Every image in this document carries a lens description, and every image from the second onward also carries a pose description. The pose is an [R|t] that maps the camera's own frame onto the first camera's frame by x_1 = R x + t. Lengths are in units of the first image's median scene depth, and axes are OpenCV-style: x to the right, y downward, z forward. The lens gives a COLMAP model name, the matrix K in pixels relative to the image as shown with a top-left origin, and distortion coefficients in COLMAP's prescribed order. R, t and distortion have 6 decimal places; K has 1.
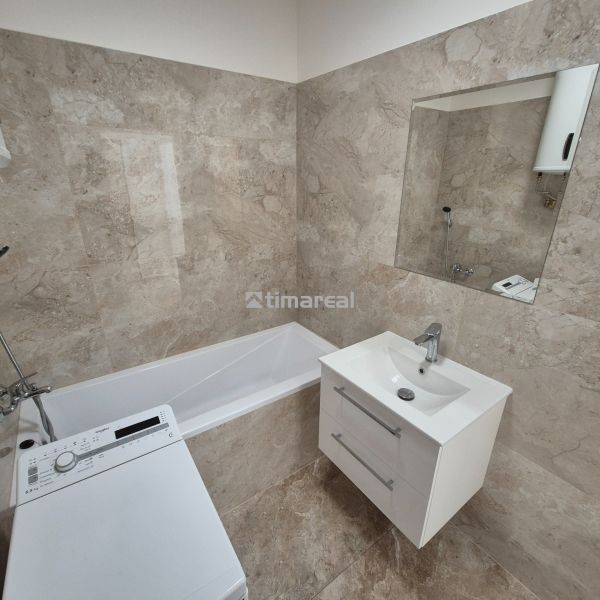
lens RADIAL K [[326.0, 0, 298.5], [0, 326.0, 298.5], [0, 0, 1]] dist [0.001509, 0.000270]
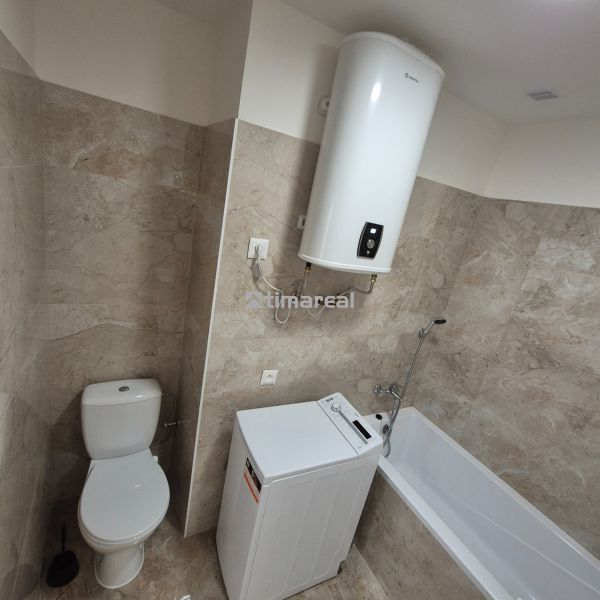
lens RADIAL K [[328.8, 0, 300.0], [0, 328.8, 300.0], [0, 0, 1]] dist [0.000865, 0.000186]
pose [[-0.120811, 0.262047, -0.957463, 0.557426], [-0.525962, 0.801115, 0.285621, -0.250425], [0.841884, 0.538095, 0.041043, 0.208629]]
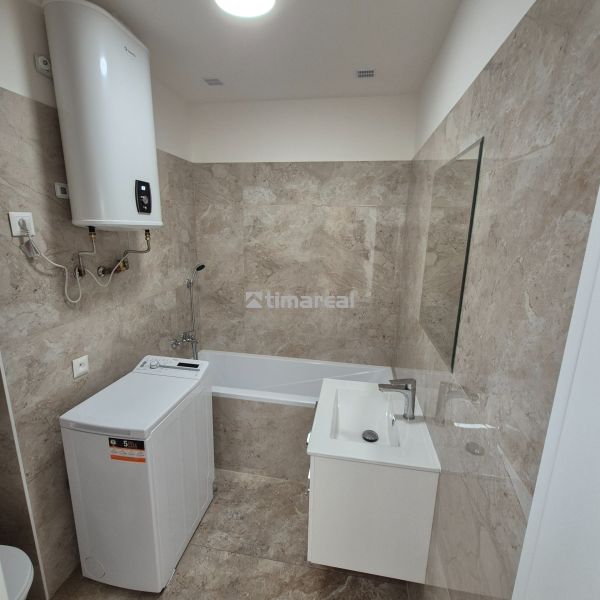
lens RADIAL K [[328.8, 0, 300.0], [0, 328.8, 300.0], [0, 0, 1]] dist [0.000865, 0.000186]
pose [[0.703600, 0.167358, -0.690608, 0.714255], [-0.267904, 0.962629, -0.039665, -0.025738], [0.658161, 0.212925, 0.722141, -0.010674]]
